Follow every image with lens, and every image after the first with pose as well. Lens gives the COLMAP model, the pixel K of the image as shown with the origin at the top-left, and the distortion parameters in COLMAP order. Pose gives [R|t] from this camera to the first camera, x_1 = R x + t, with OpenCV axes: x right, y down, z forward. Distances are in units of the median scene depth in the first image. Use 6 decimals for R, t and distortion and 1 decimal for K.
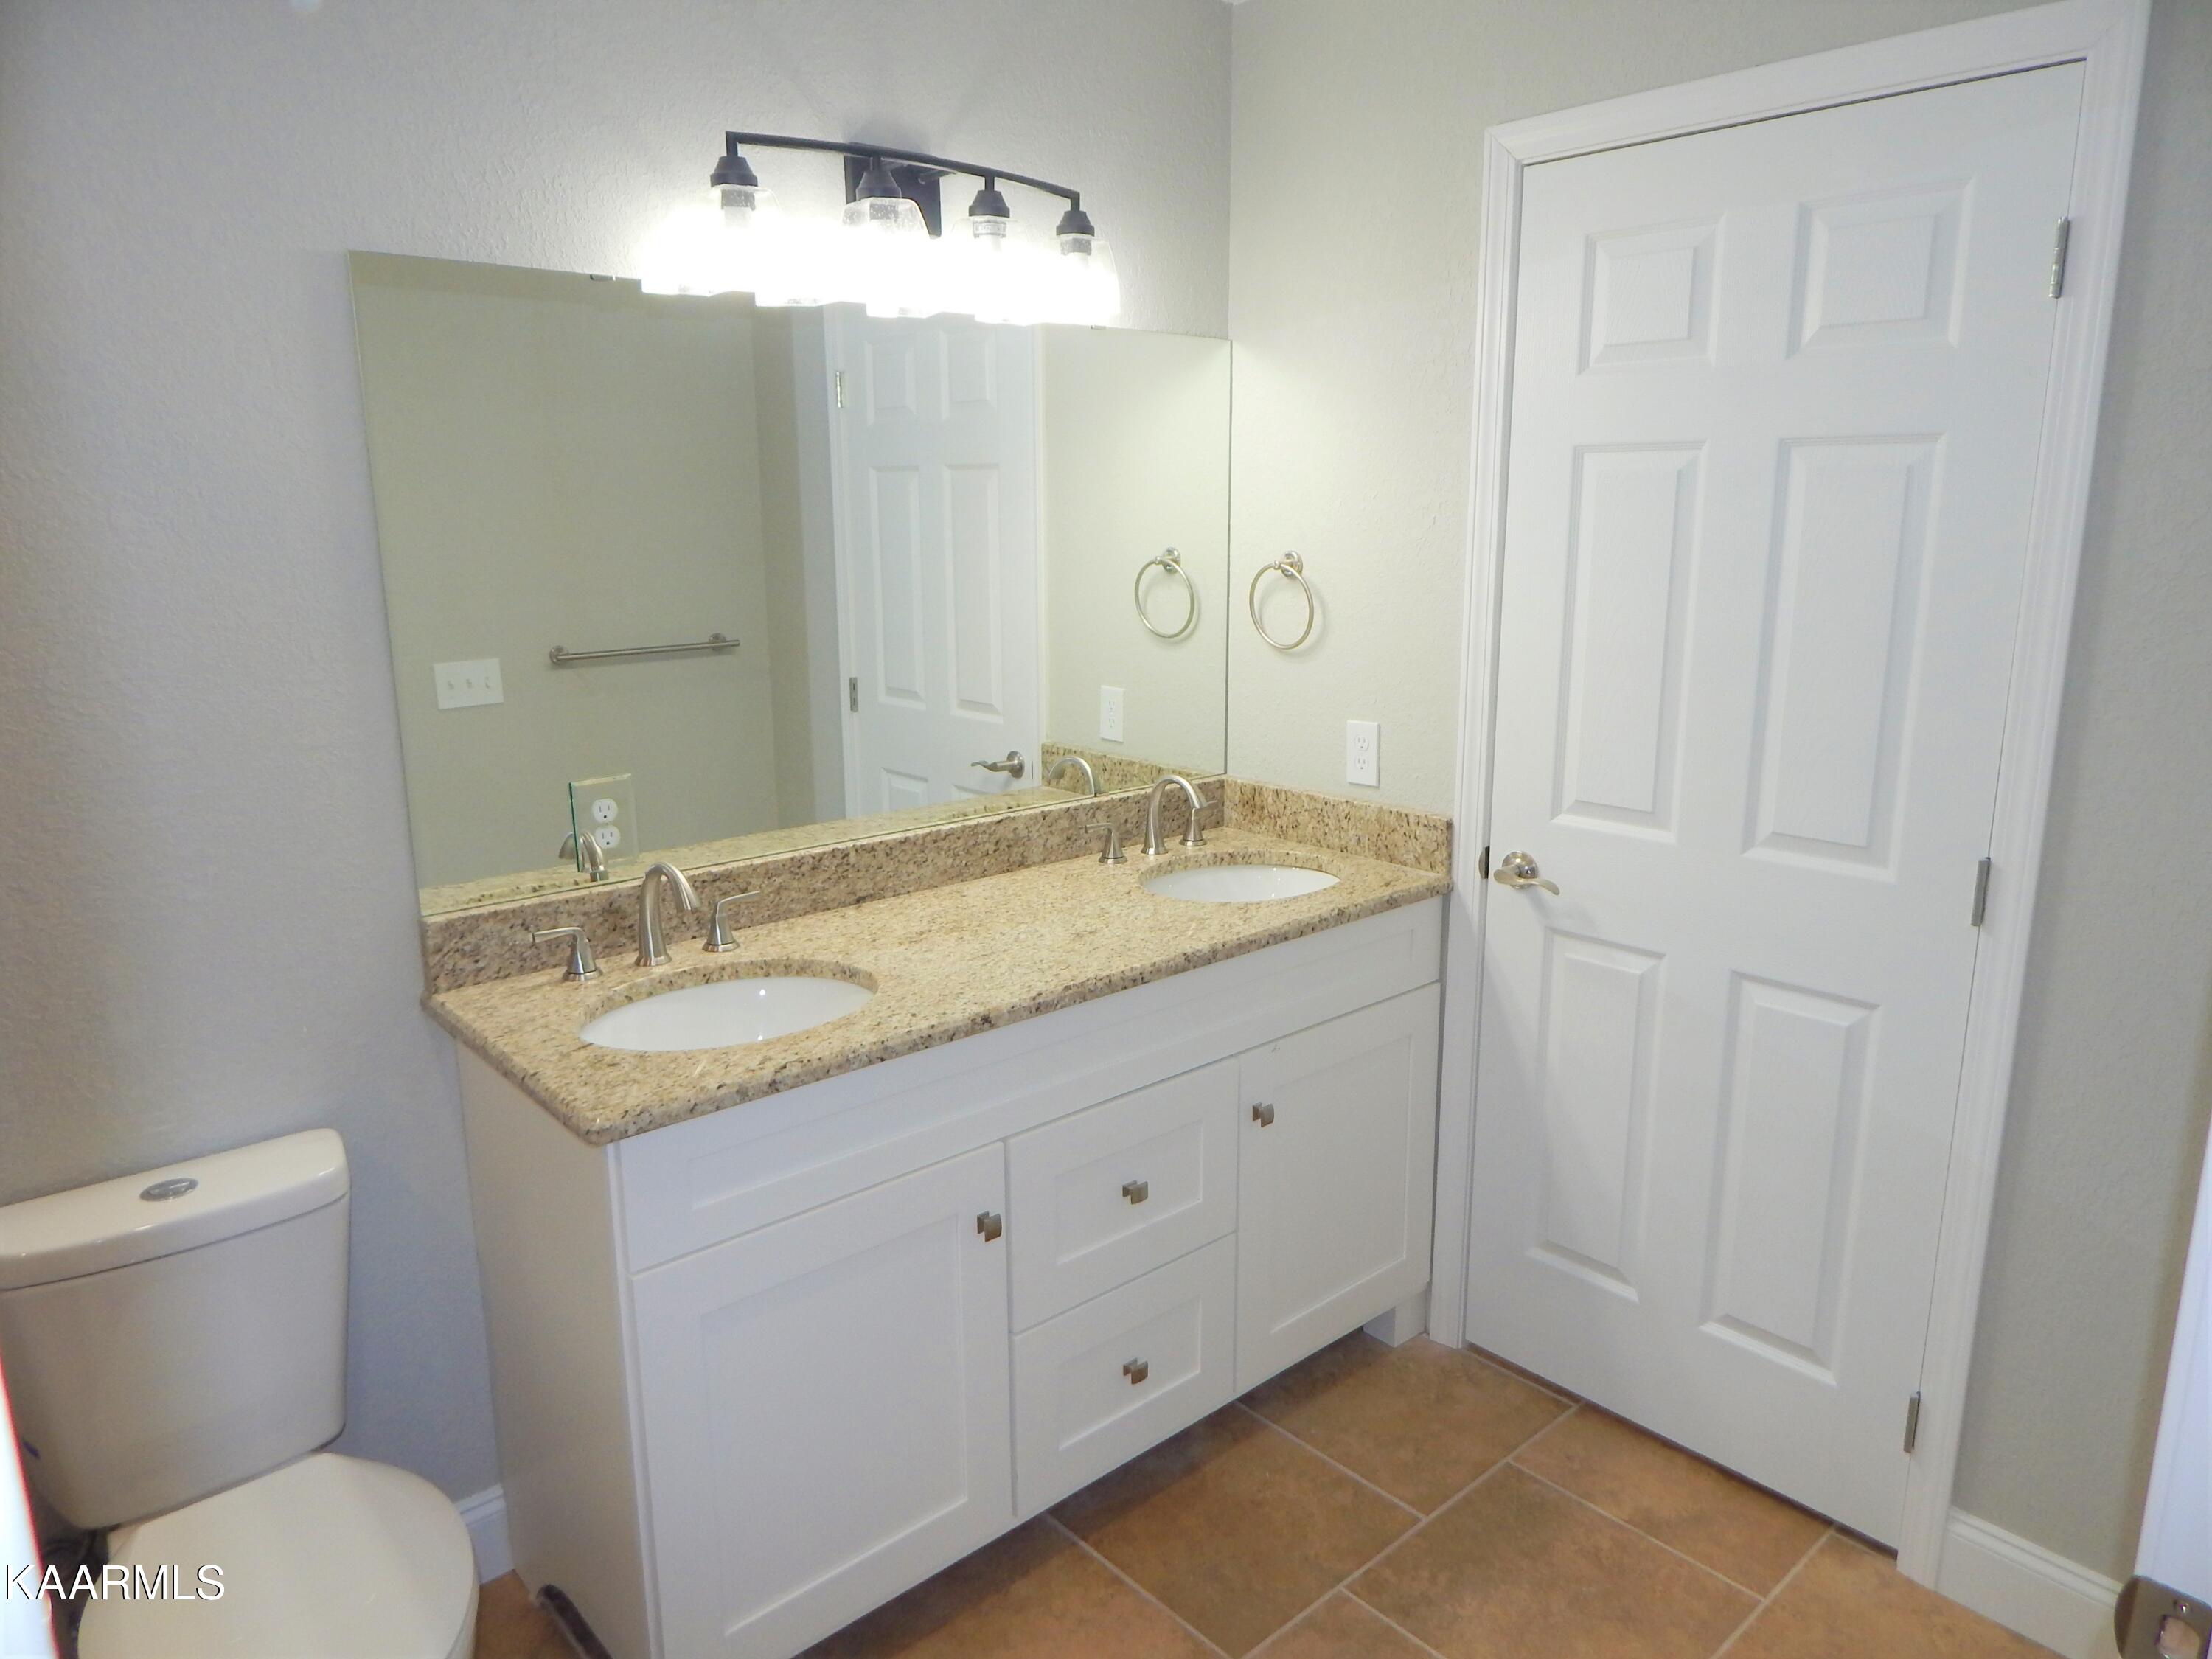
lens RADIAL K [[1464.2, 0, 1108.0], [0, 1464.2, 825.9], [0, 0, 1]] dist [0.000034, -0.010766]
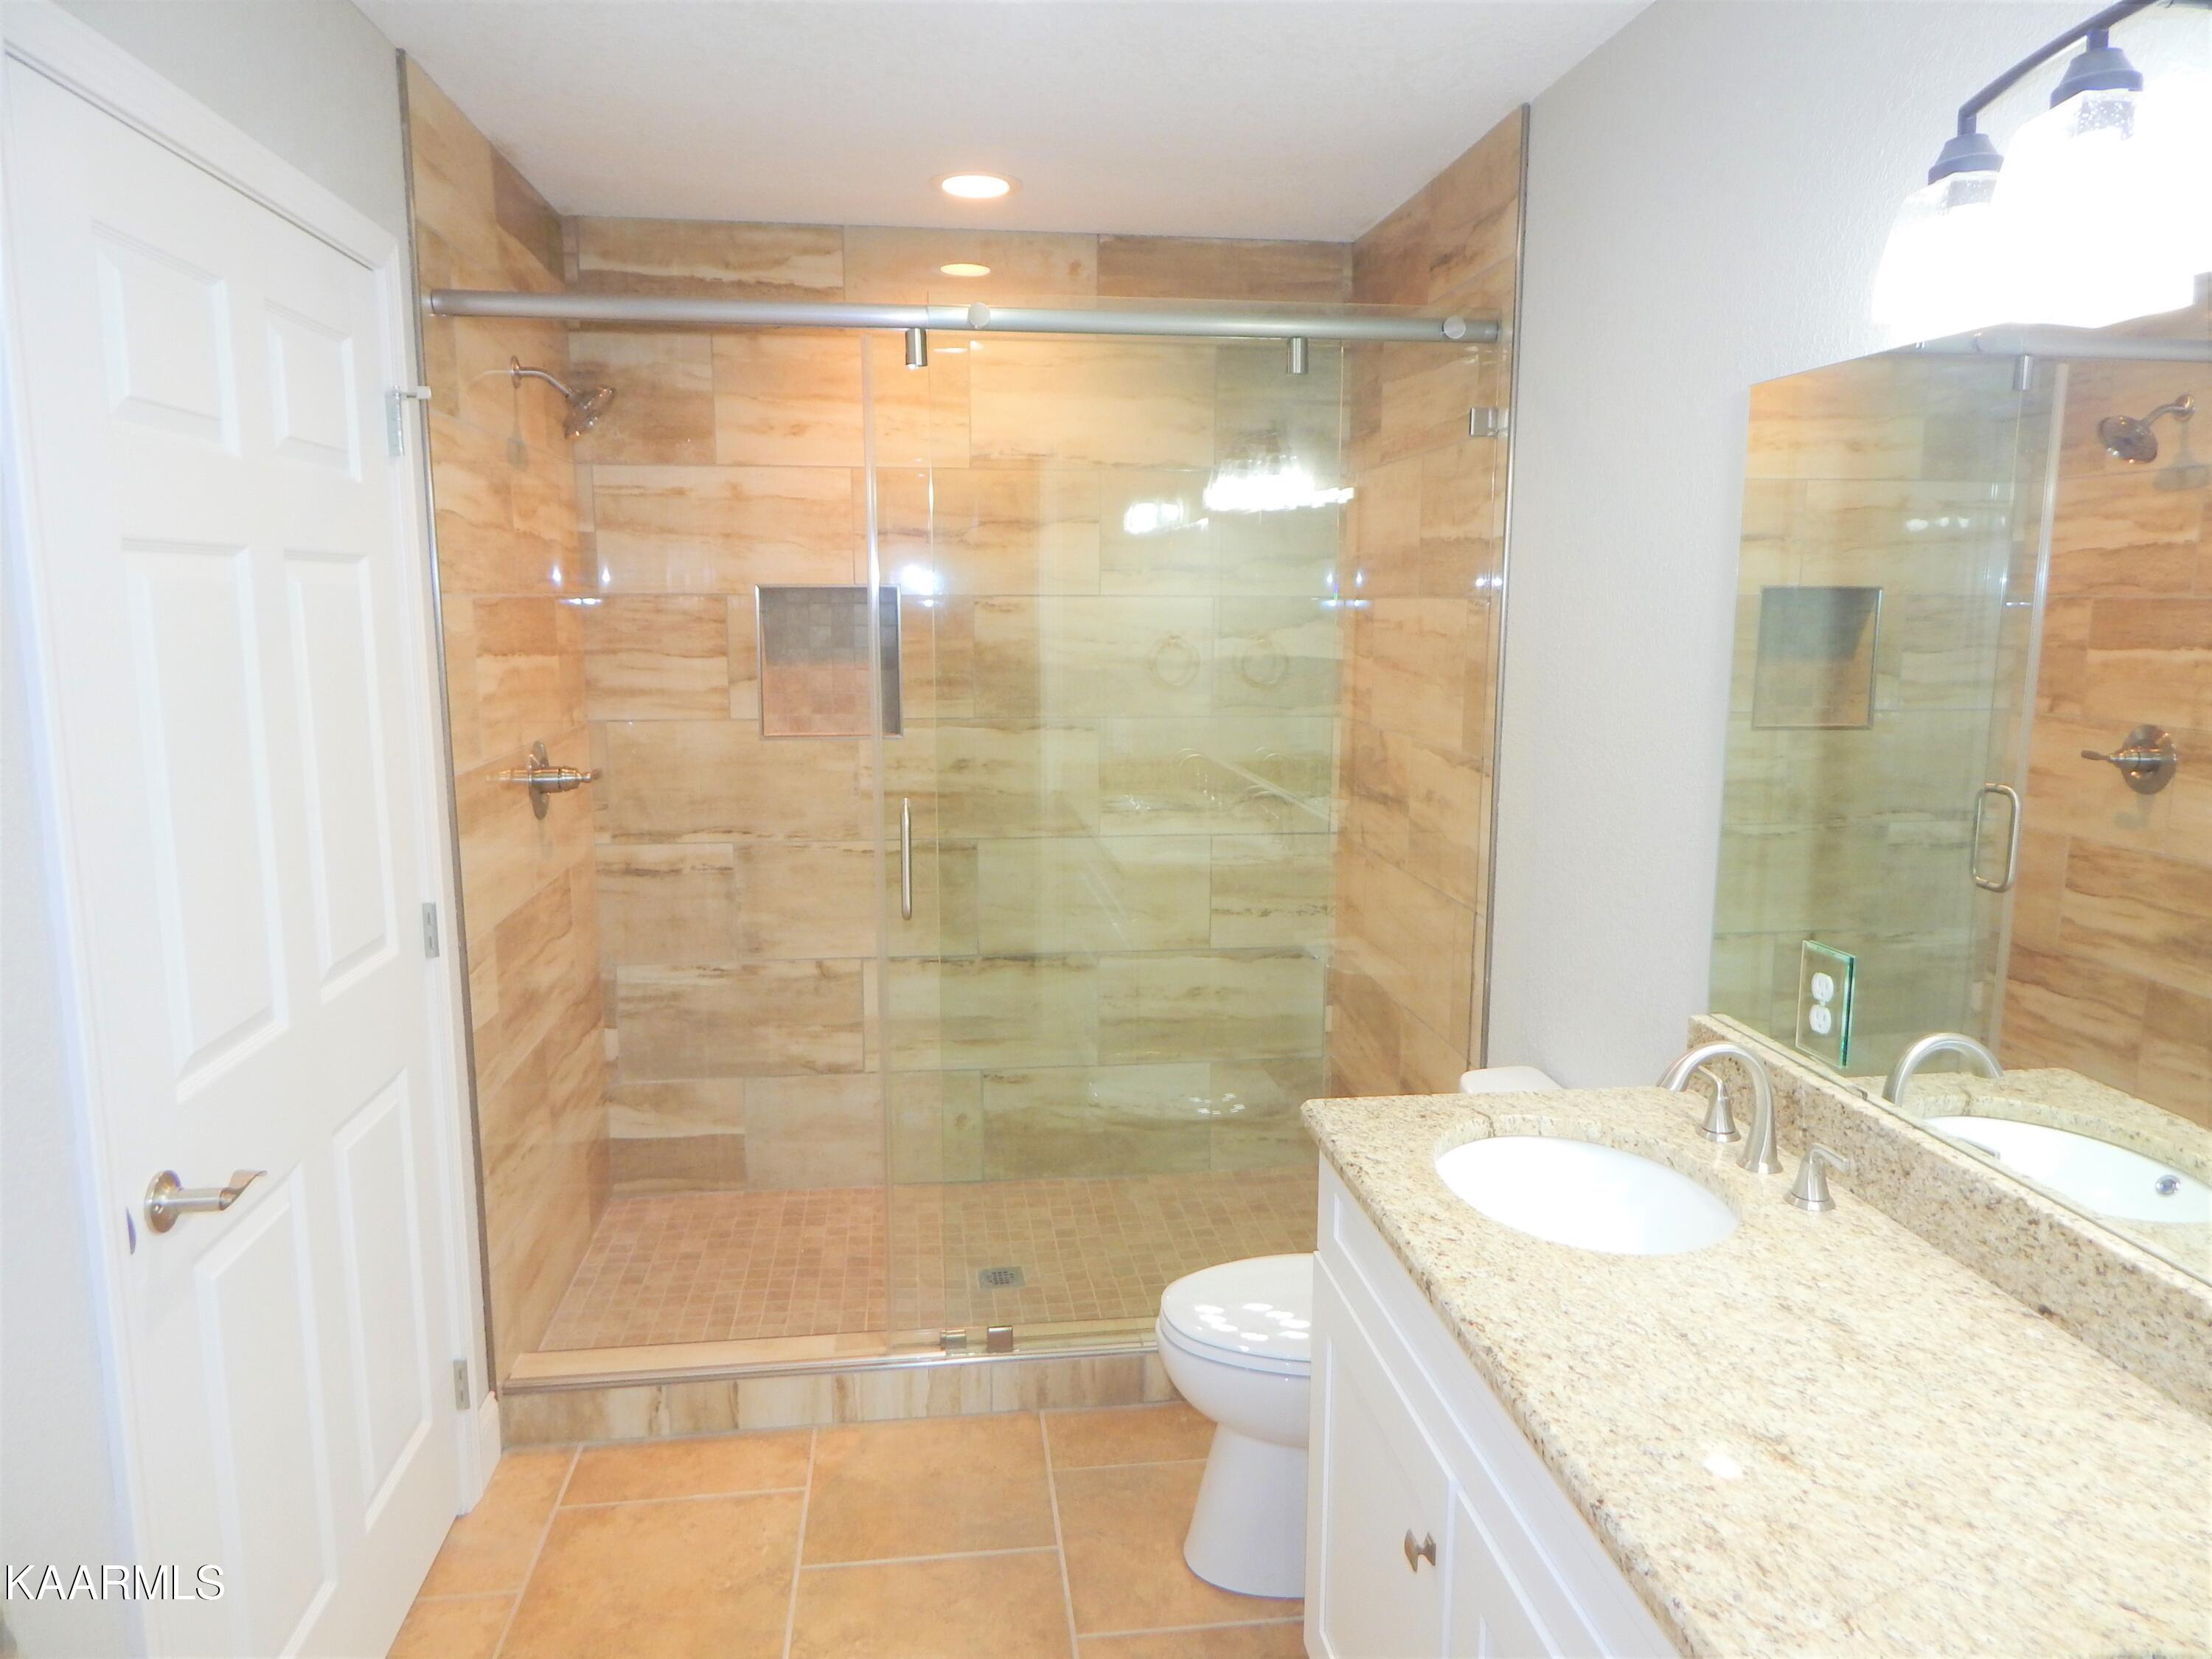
lens RADIAL K [[1464.2, 0, 1106.6], [0, 1464.2, 836.9], [0, 0, 1]] dist [0.000034, -0.010766]
pose [[-0.572041, 0.136789, -0.808738, 0.506849], [-0.178412, 0.941637, 0.285463, -0.235339], [0.800586, 0.307585, -0.514250, 0.994038]]
